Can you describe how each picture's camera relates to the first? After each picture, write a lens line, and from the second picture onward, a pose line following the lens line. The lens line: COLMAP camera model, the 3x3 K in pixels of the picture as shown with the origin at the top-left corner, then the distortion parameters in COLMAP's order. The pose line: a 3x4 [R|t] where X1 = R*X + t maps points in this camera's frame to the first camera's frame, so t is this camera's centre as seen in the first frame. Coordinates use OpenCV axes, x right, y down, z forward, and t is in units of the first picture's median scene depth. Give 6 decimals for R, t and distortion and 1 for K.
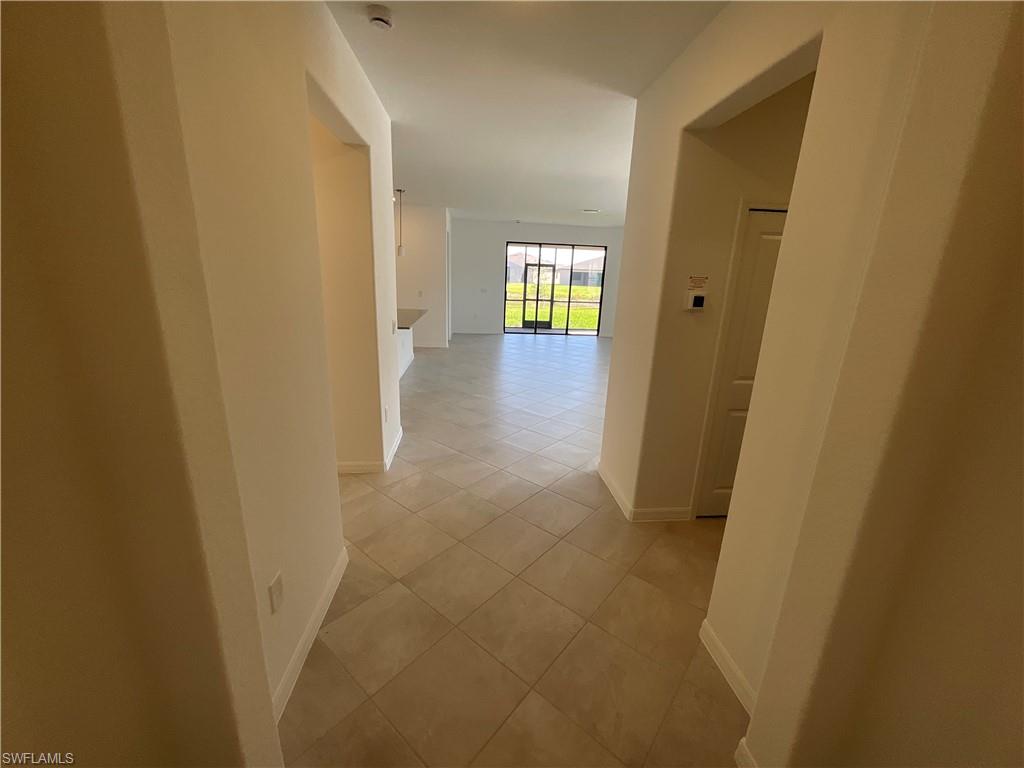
lens RADIAL K [[412.1, 0, 512.7], [0, 412.1, 383.3], [0, 0, 1]] dist [0.006385, -0.000725]
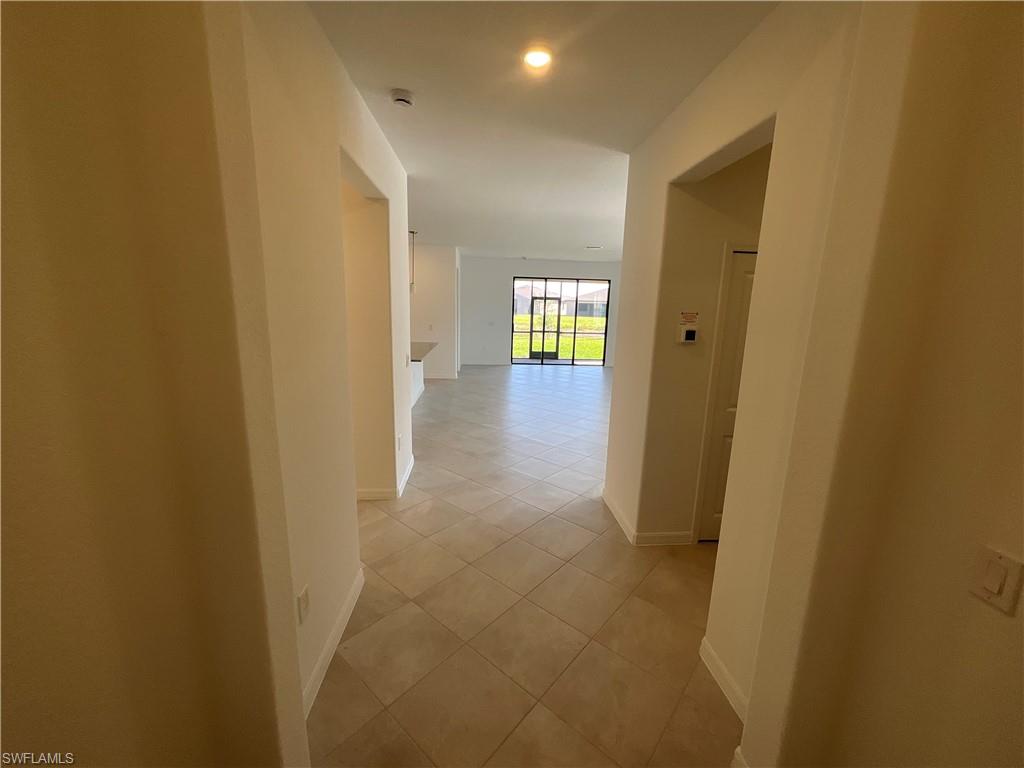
lens RADIAL K [[412.1, 0, 506.7], [0, 412.1, 381.4], [0, 0, 1]] dist [0.006385, -0.000725]
pose [[0.999401, -0.008191, -0.033623, 0.005148], [0.005568, 0.996985, -0.077390, 0.003414], [0.034155, 0.077156, 0.996434, -0.075251]]
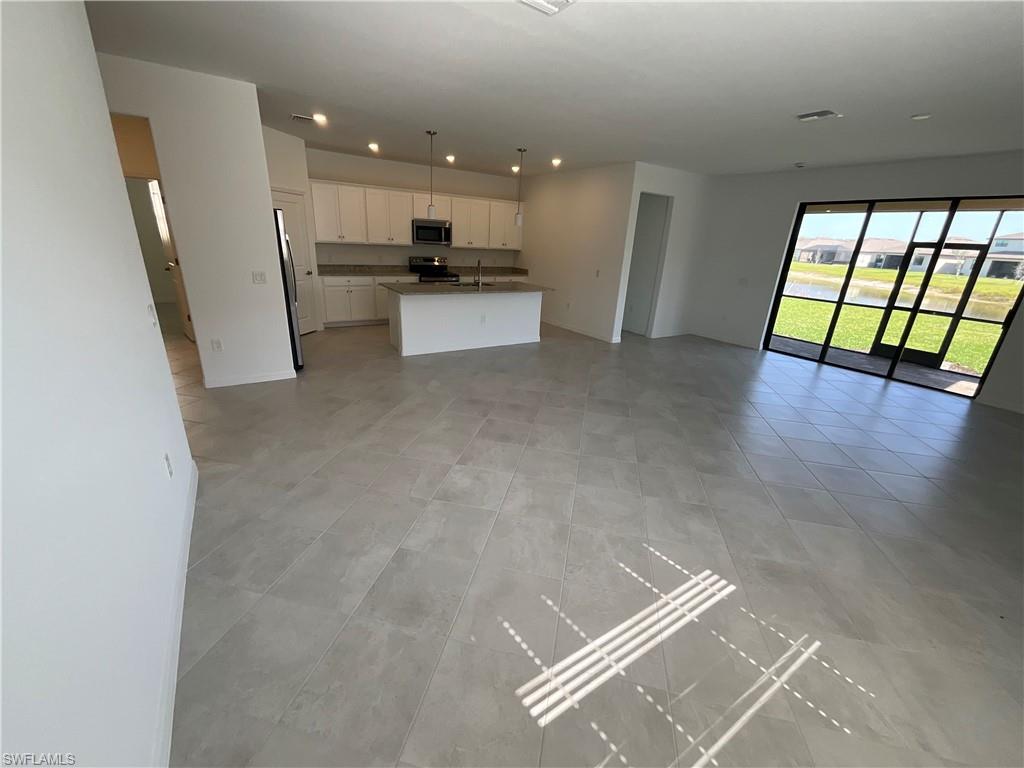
lens RADIAL K [[412.1, 0, 508.6], [0, 412.1, 383.1], [0, 0, 1]] dist [0.006385, -0.000725]
pose [[0.477946, 0.280114, -0.832528, 1.395818], [-0.264402, 0.949711, 0.167752, -0.301012], [0.837651, 0.139946, 0.527973, 1.354552]]
